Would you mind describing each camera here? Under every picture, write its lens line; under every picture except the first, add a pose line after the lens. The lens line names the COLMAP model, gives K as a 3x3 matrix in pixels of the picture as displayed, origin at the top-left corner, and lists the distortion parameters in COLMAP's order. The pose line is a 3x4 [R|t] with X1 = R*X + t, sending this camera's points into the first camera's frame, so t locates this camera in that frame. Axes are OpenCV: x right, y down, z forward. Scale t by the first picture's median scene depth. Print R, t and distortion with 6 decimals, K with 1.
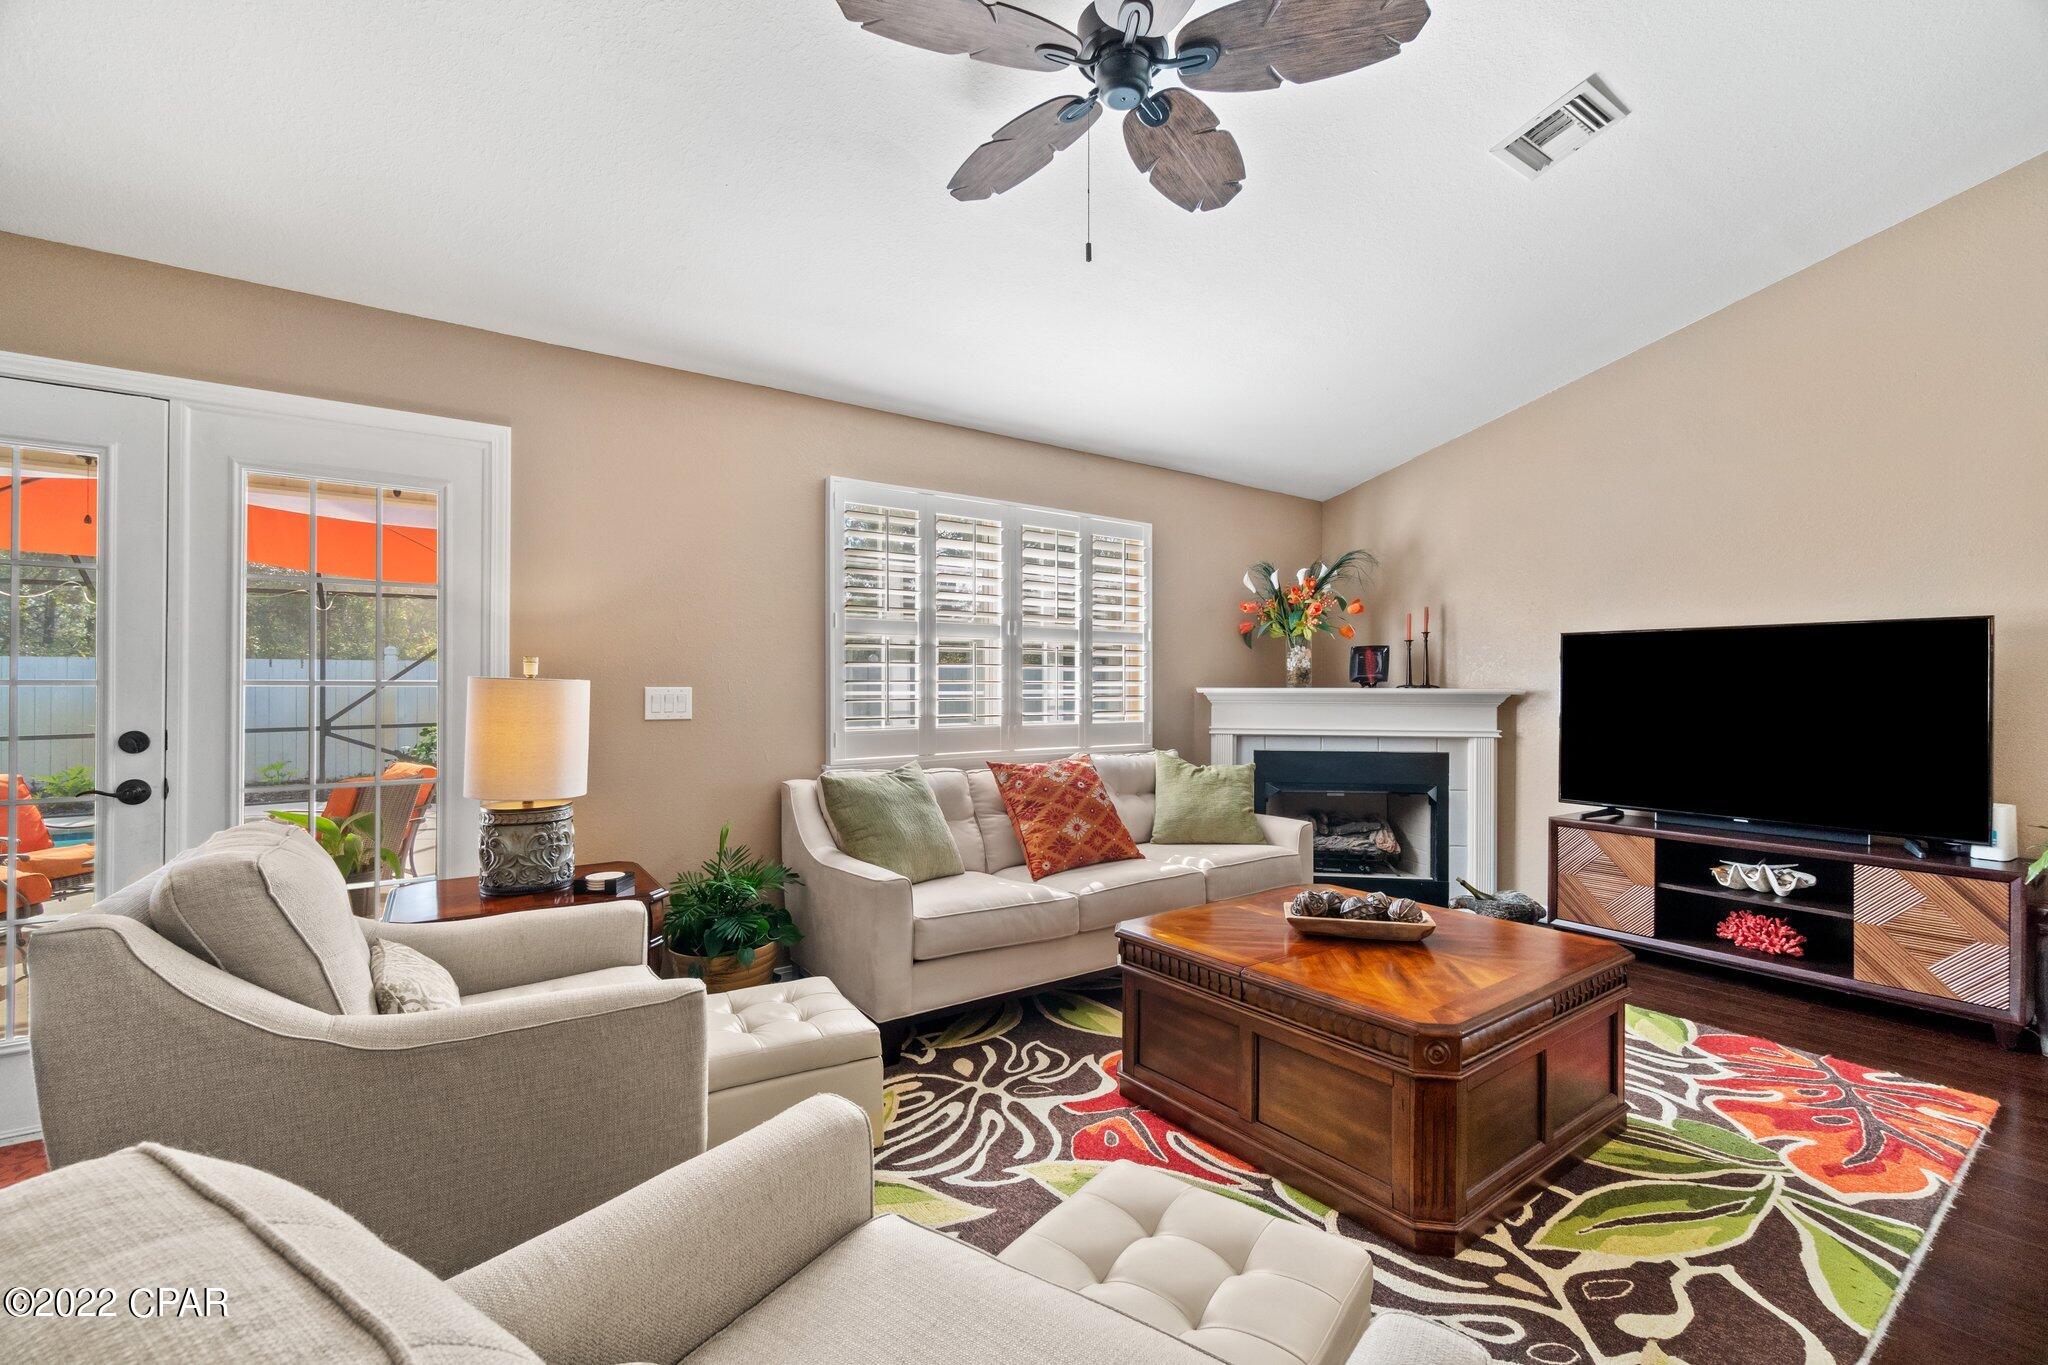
lens RADIAL K [[883.2, 0, 1027.4], [0, 883.2, 685.4], [0, 0, 1]] dist [-0.002338, 0.000059]
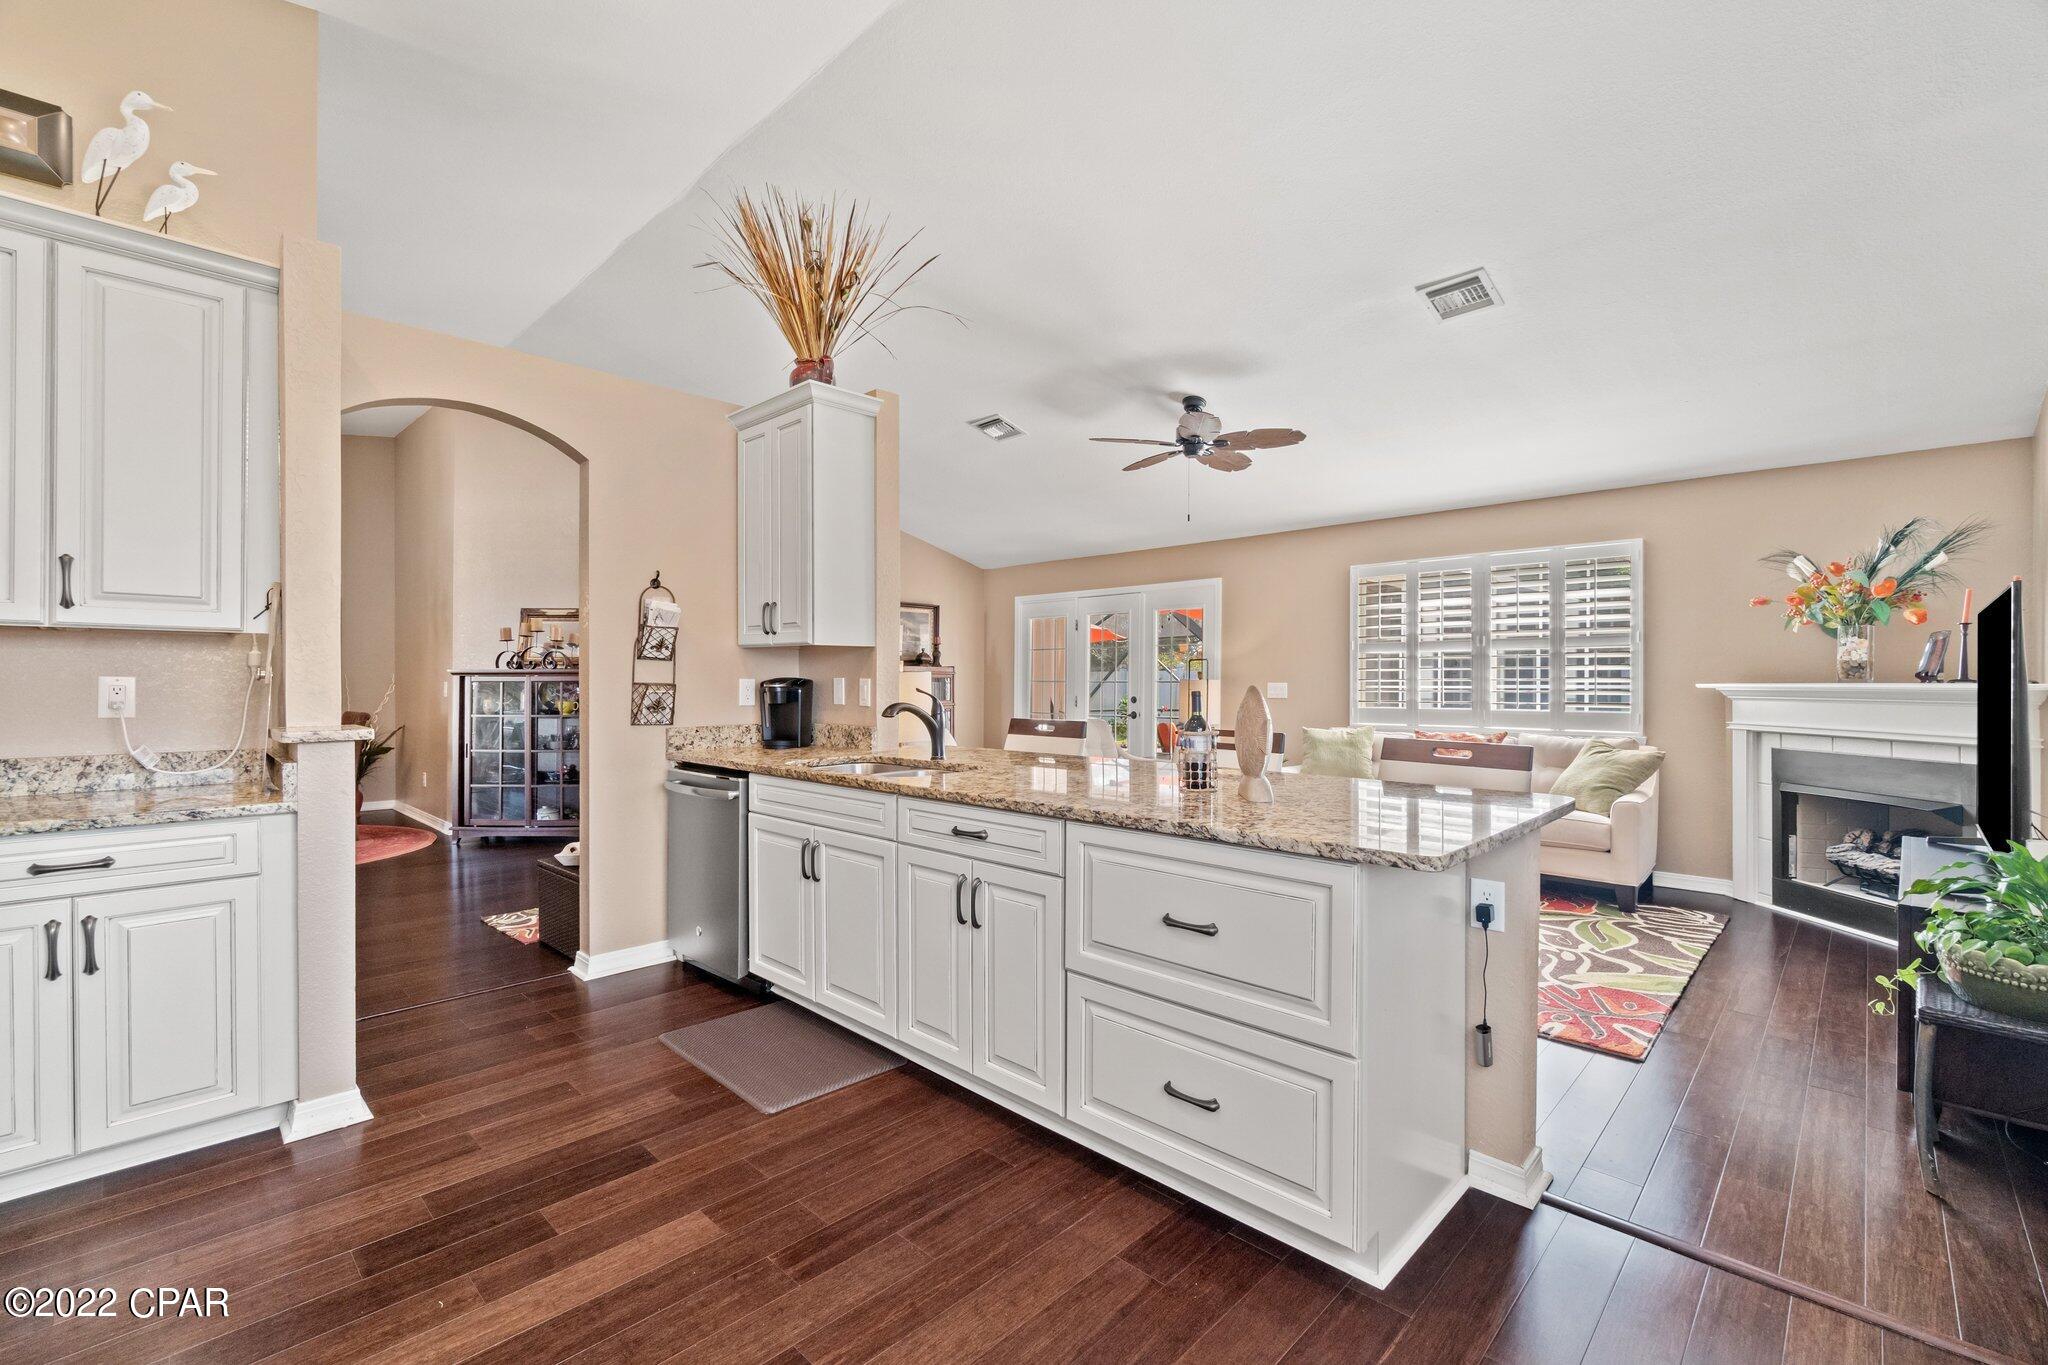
lens RADIAL K [[887.7, 0, 1026.6], [0, 887.7, 680.1], [0, 0, 1]] dist [-0.001617, -0.000154]
pose [[0.164499, -0.005584, -0.986361, 1.426066], [-0.000604, 0.999983, -0.005761, 0.006891], [0.986377, 0.001544, 0.164493, 0.044595]]
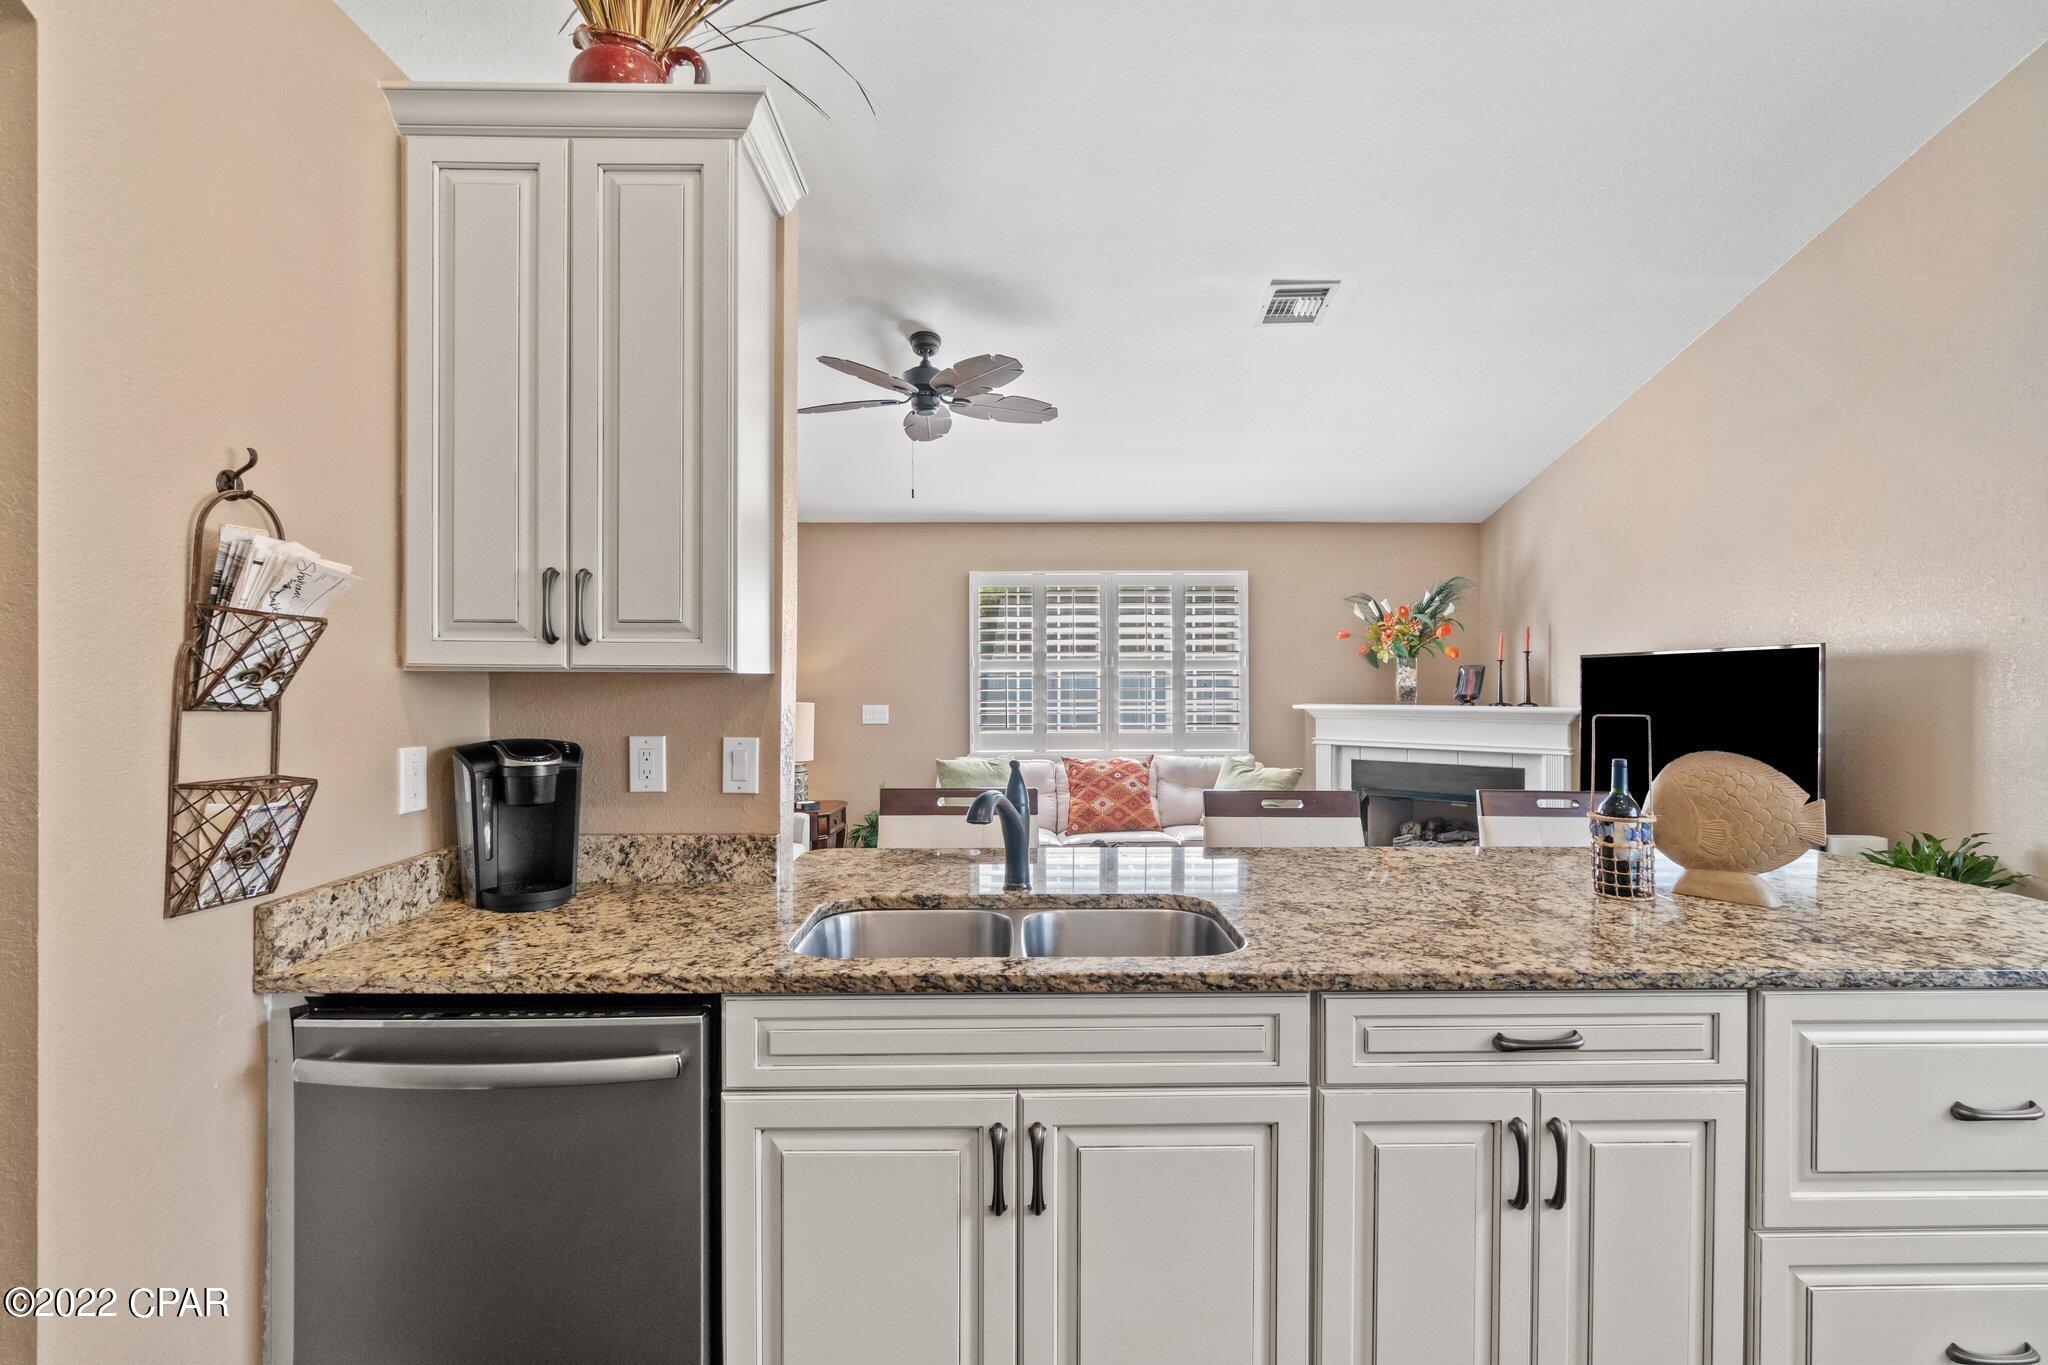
lens RADIAL K [[951.4, 0, 1027.7], [0, 951.4, 685.9], [0, 0, 1]] dist [-0.003278, -0.000319]
pose [[0.816312, -0.004833, -0.577591, 0.825485], [0.004954, 0.999987, -0.001367, -0.028950], [0.577590, -0.001746, 0.816325, -0.325163]]
